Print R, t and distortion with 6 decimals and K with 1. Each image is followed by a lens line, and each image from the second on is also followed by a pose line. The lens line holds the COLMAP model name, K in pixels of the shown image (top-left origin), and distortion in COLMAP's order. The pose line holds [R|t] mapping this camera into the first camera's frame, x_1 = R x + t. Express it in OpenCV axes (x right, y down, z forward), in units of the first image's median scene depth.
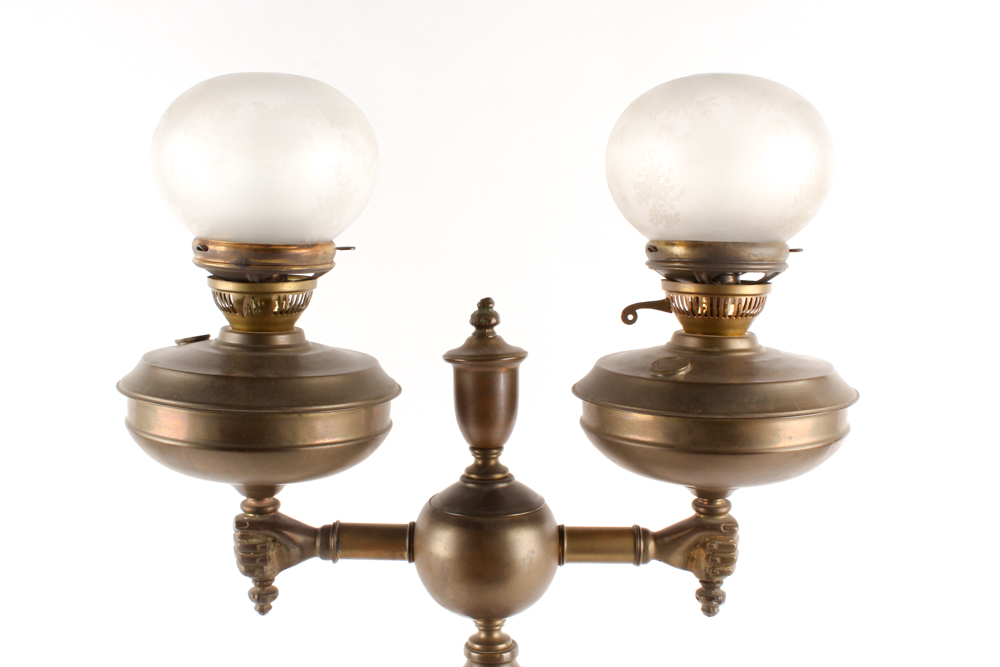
lens RADIAL K [[1250.8, 0, 500.0], [0, 1250.8, 333.5], [0, 0, 1]] dist [-0.077884, -0.002380]
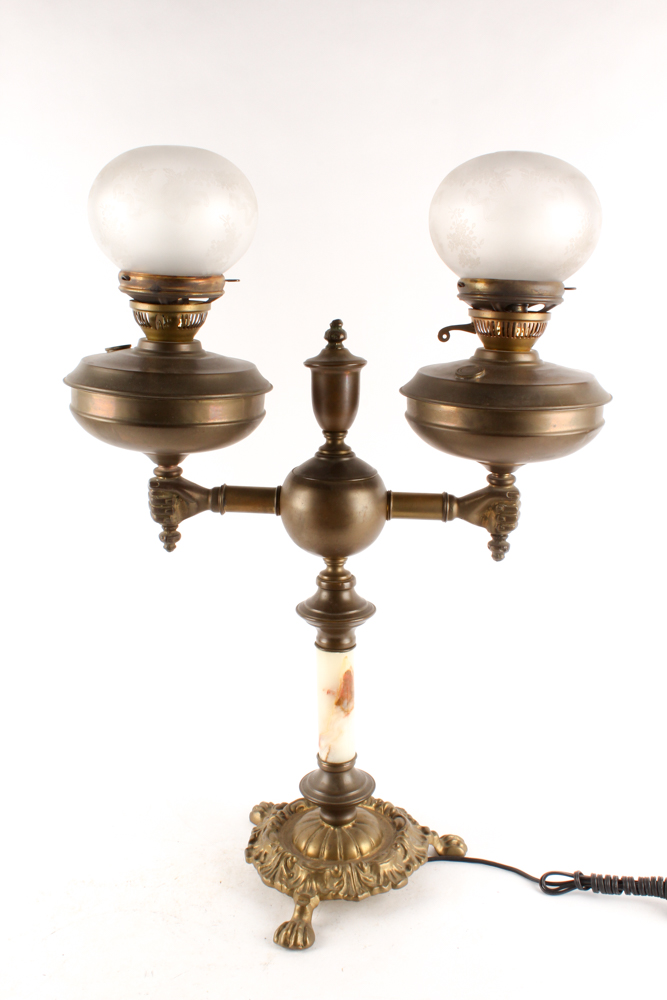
lens RADIAL K [[1042.2, 0, 333.5], [0, 1042.2, 500.0], [0, 0, 1]] dist [-0.108128, 0.001537]
pose [[0.999261, 0.024092, -0.029956, 0.023211], [-0.019945, 0.991082, 0.131751, 0.016587], [0.032863, -0.131056, 0.990830, -0.123834]]
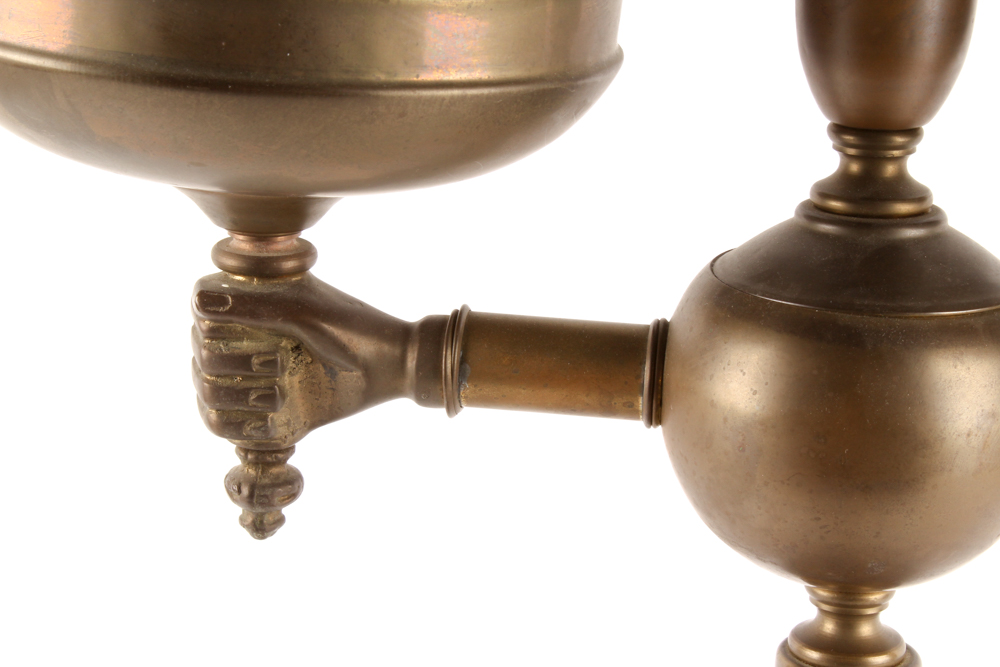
lens RADIAL K [[2696.6, 0, 500.0], [0, 2696.6, 333.5], [0, 0, 1]] dist [0.143040, 0.373025]
pose [[0.993121, 0.057750, -0.101858, -0.036203], [-0.043118, 0.989153, 0.140418, 0.043703], [0.108863, -0.135060, 0.984839, 0.195338]]
